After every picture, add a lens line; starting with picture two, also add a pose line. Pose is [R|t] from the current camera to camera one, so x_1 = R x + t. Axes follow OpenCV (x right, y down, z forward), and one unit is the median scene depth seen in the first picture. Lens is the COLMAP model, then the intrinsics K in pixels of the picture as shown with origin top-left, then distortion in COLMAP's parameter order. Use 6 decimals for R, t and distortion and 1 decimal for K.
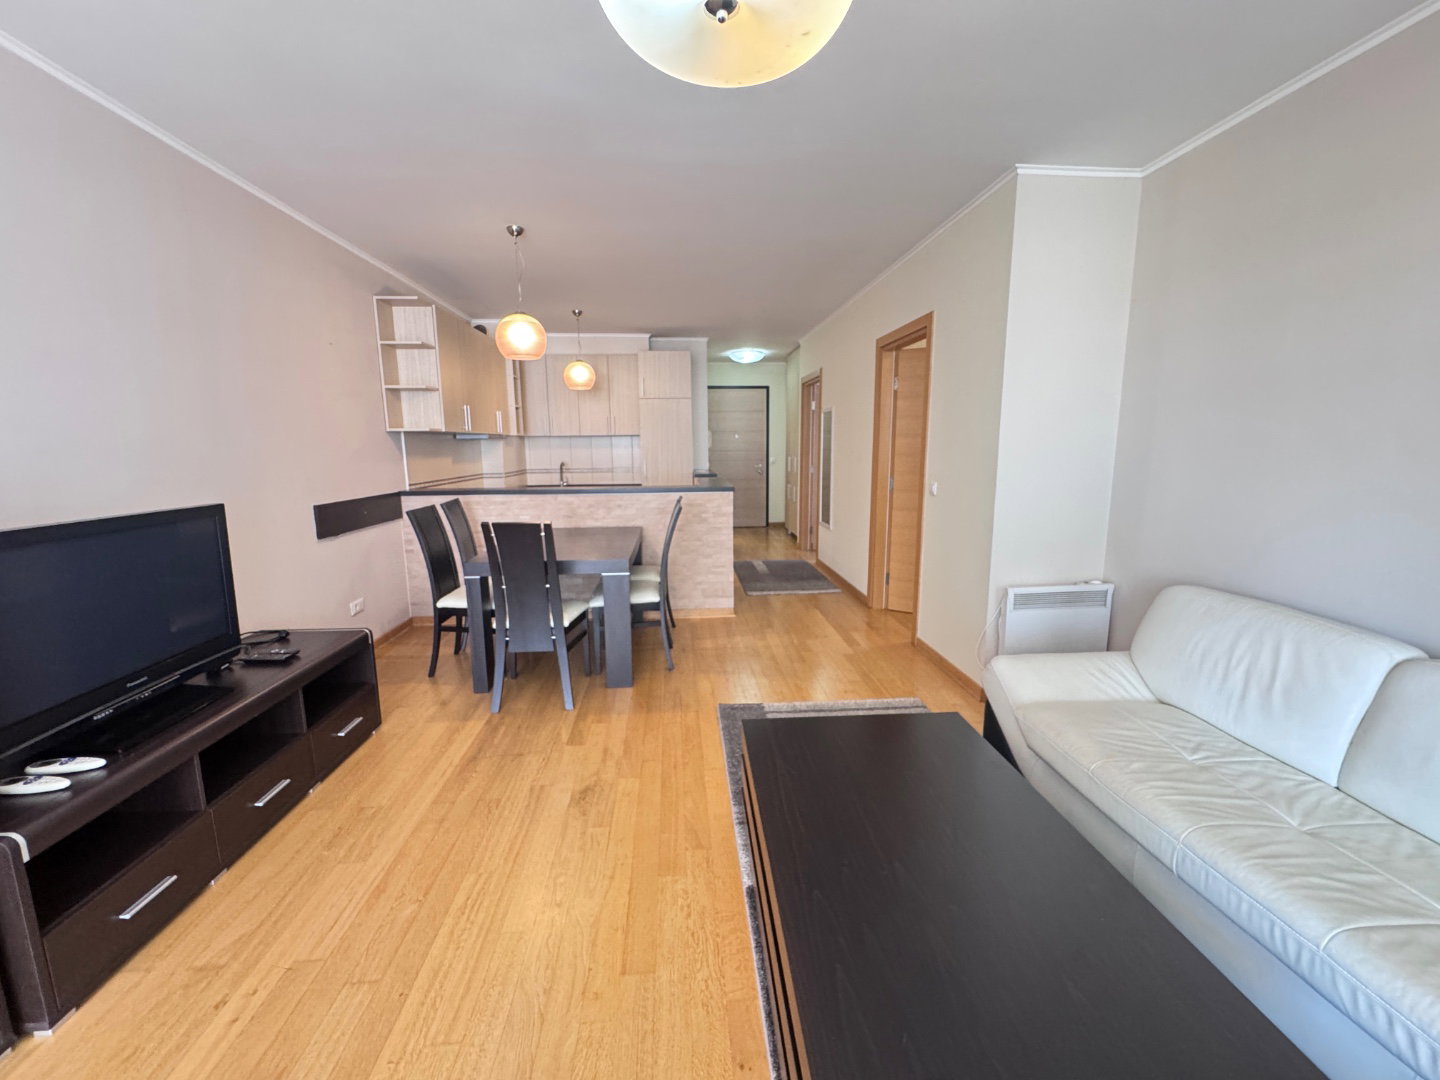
lens RADIAL K [[573.9, 0, 720.0], [0, 573.9, 540.0], [0, 0, 1]] dist [-0.002770, -0.000026]
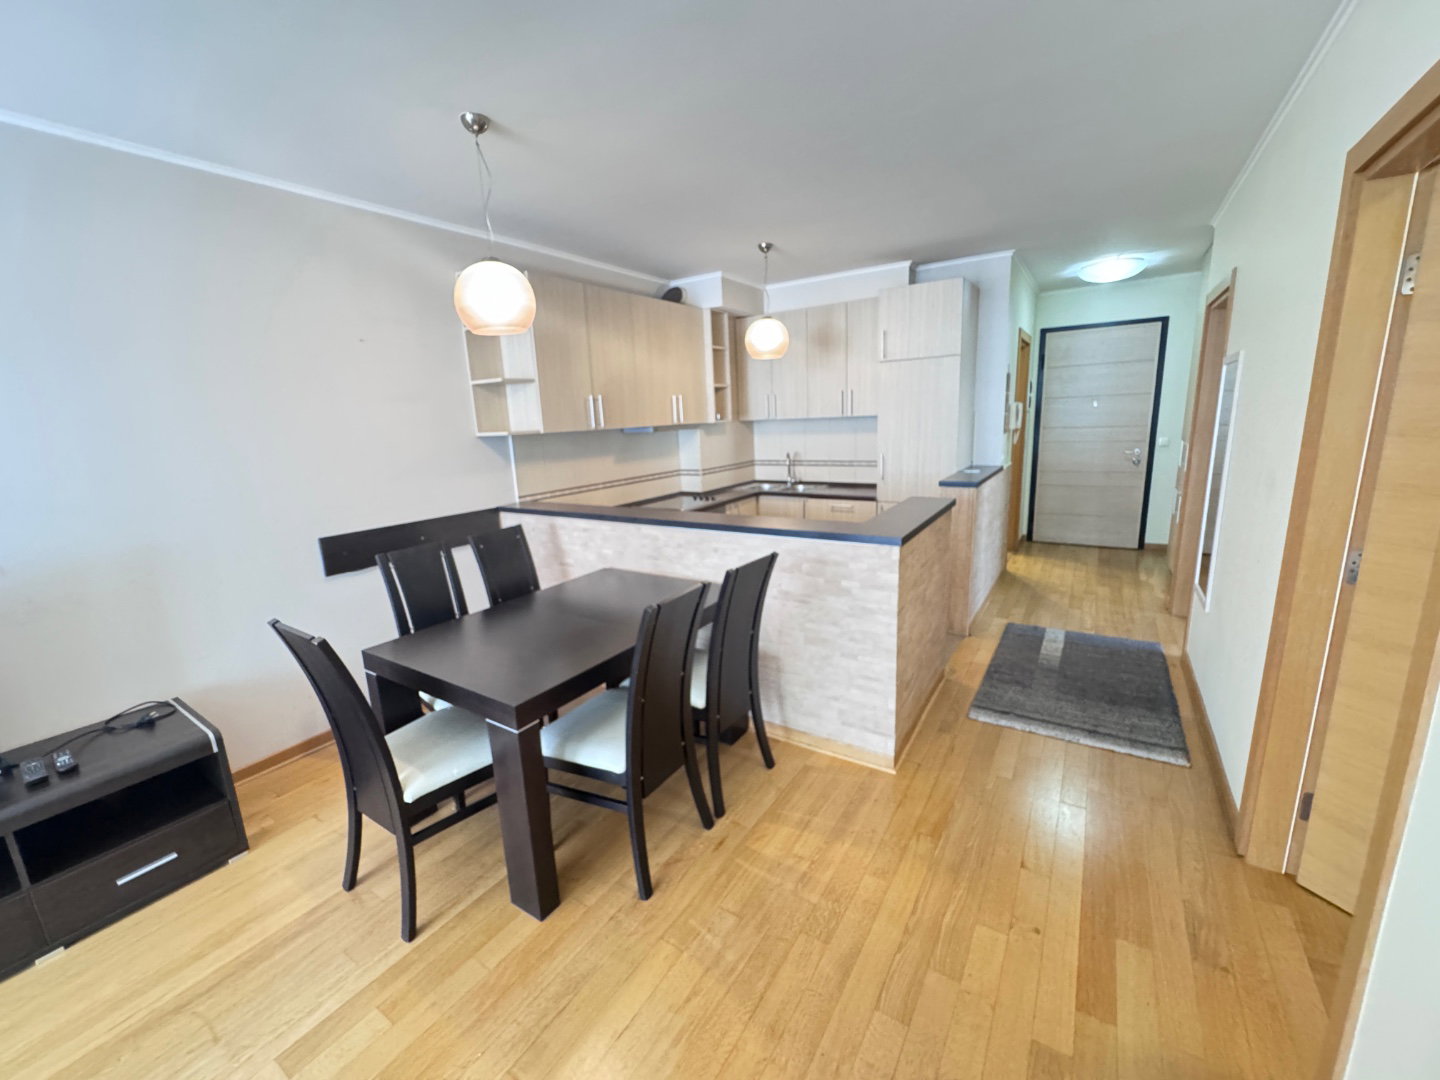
lens RADIAL K [[577.4, 0, 720.0], [0, 577.4, 540.0], [0, 0, 1]] dist [-0.013505, 0.000099]
pose [[0.791152, 0.103932, -0.602724, 0.200096], [-0.064176, 0.994123, 0.087184, -0.121321], [0.608243, -0.030296, 0.793172, 0.486183]]
